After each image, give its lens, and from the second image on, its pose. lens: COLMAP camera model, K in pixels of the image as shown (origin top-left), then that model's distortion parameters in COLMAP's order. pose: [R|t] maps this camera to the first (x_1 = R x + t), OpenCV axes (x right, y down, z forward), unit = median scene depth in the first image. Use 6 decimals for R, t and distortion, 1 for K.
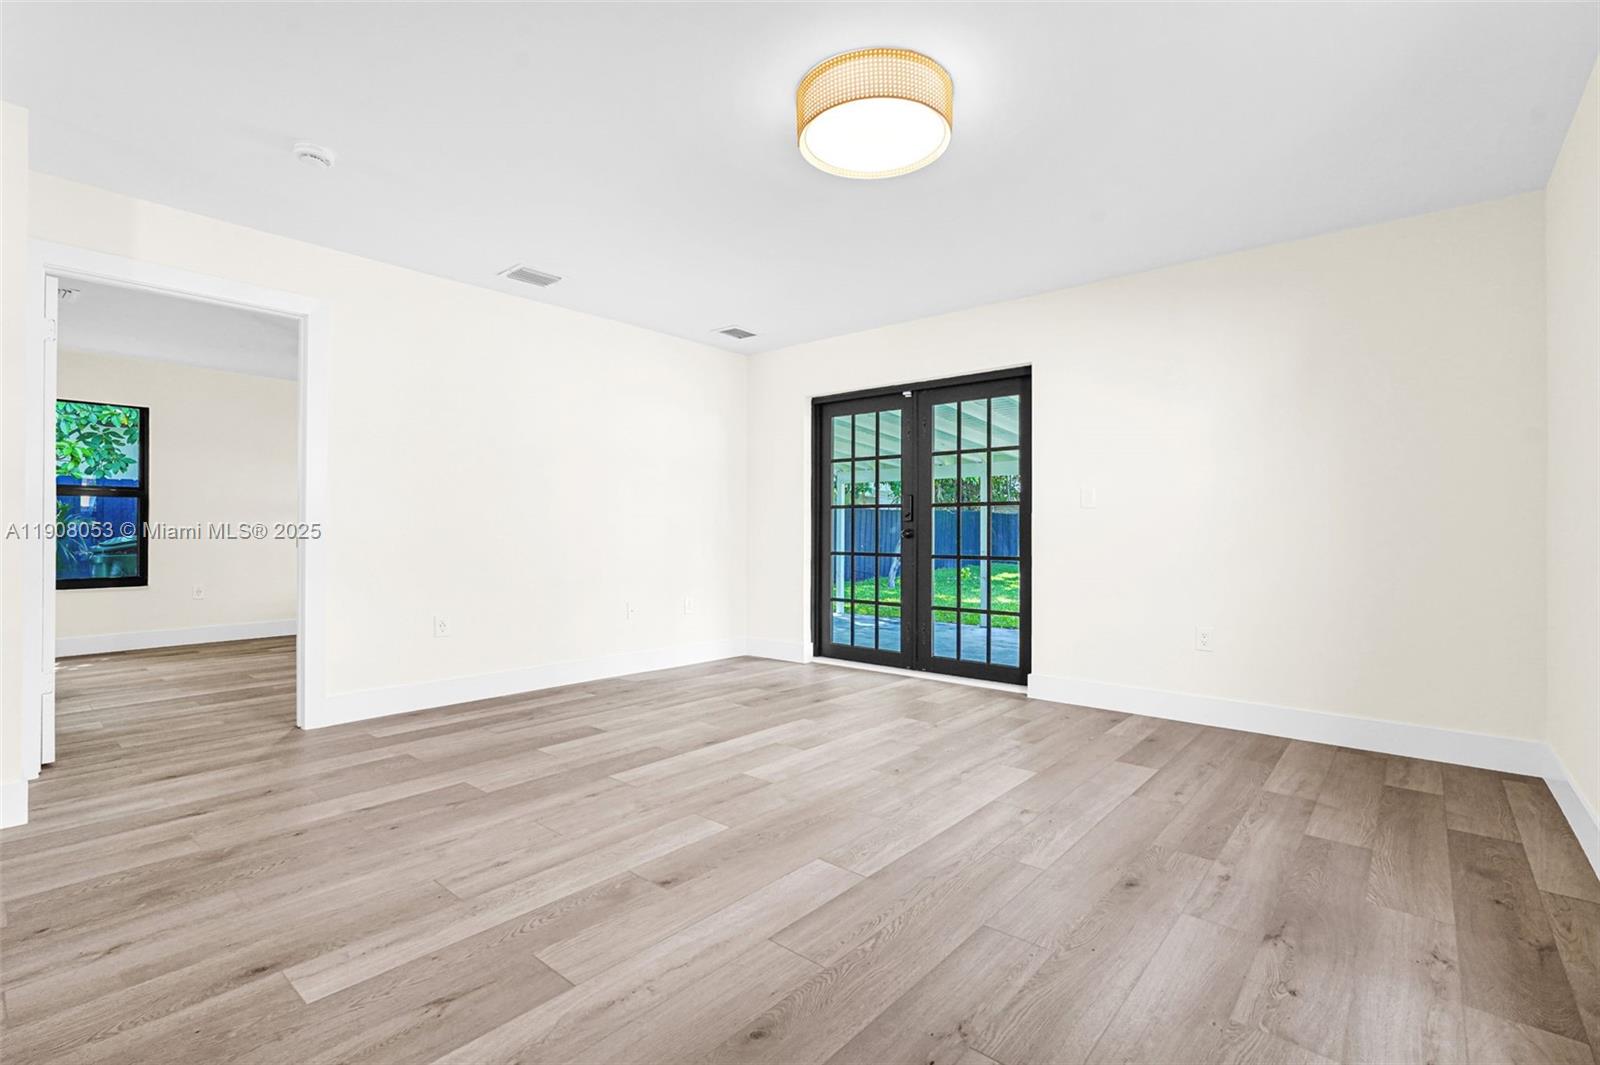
lens RADIAL K [[731.1, 0, 800.0], [0, 731.1, 532.5], [0, 0, 1]] dist [-0.009039, 0.000230]
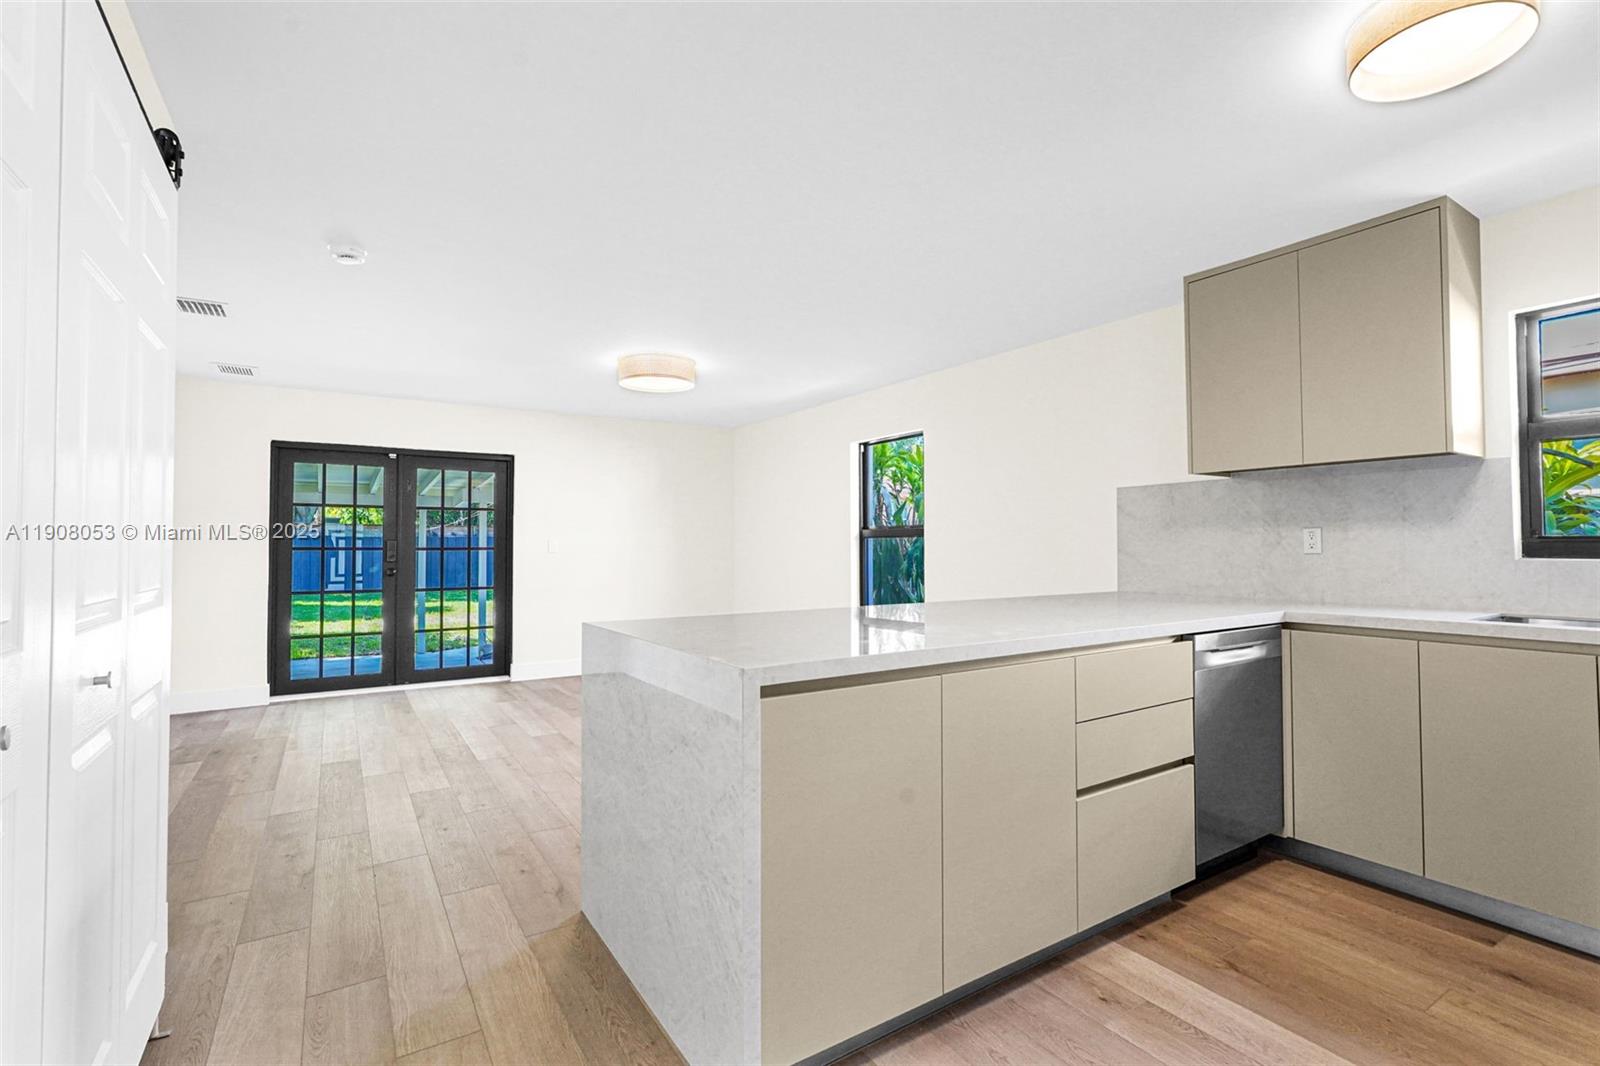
lens RADIAL K [[731.1, 0, 800.0], [0, 731.1, 533.0], [0, 0, 1]] dist [-0.009039, 0.000230]
pose [[0.302688, 0.017123, 0.952936, -0.815091], [0.001177, 0.999831, -0.018339, -0.041315], [-0.953089, 0.006673, 0.302617, -0.000536]]
